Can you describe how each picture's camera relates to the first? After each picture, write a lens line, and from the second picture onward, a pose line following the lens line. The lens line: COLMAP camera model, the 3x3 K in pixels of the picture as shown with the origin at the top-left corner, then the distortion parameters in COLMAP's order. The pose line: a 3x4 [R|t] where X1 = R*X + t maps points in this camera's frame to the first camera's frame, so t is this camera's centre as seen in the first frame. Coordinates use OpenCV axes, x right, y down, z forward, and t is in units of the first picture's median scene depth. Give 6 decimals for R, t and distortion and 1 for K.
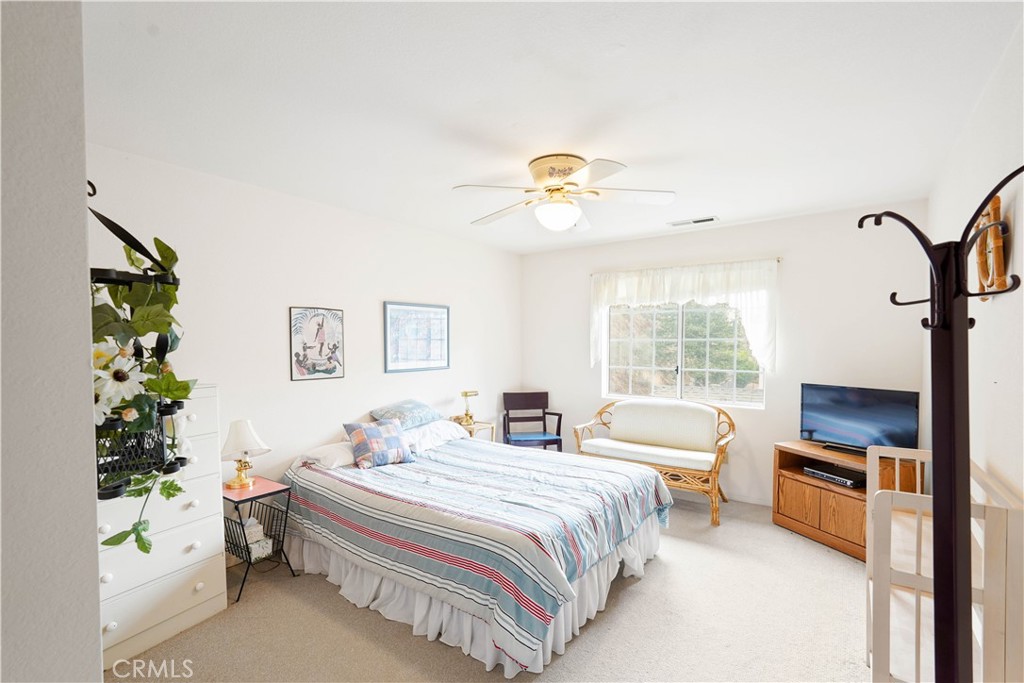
lens RADIAL K [[454.2, 0, 512.0], [0, 454.2, 341.5], [0, 0, 1]] dist [-0.008191, 0.000342]
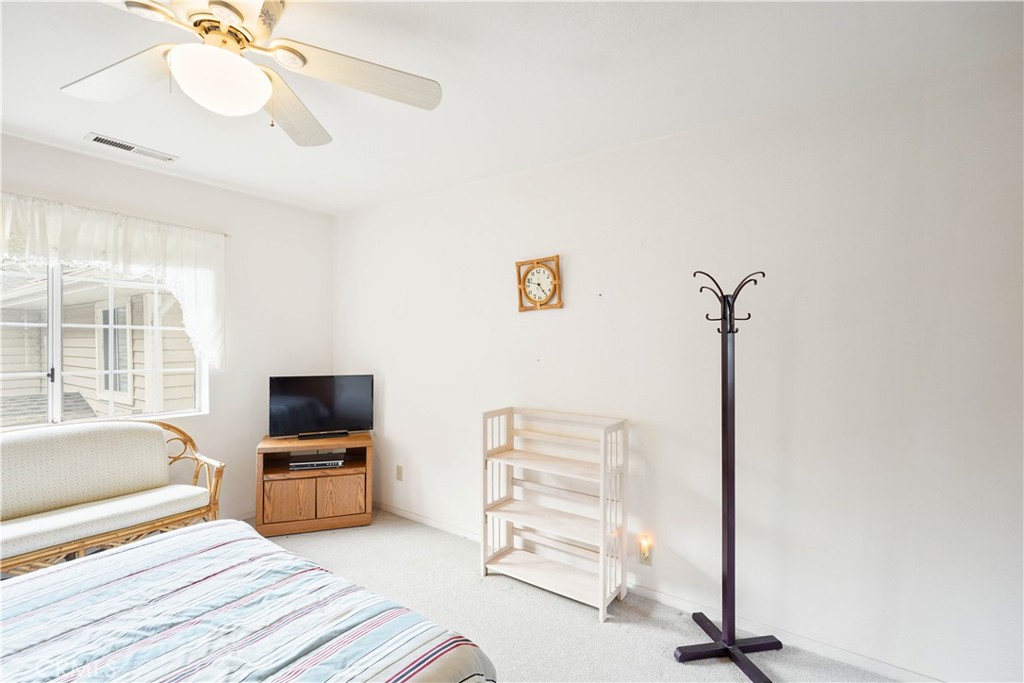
lens RADIAL K [[467.3, 0, 512.0], [0, 467.3, 341.5], [0, 0, 1]] dist [-0.009233, 0.000328]
pose [[-0.012333, -0.002619, 0.999921, -0.381653], [-0.018842, 0.999820, 0.002386, 0.008026], [-0.999746, -0.018811, -0.012380, 0.597276]]
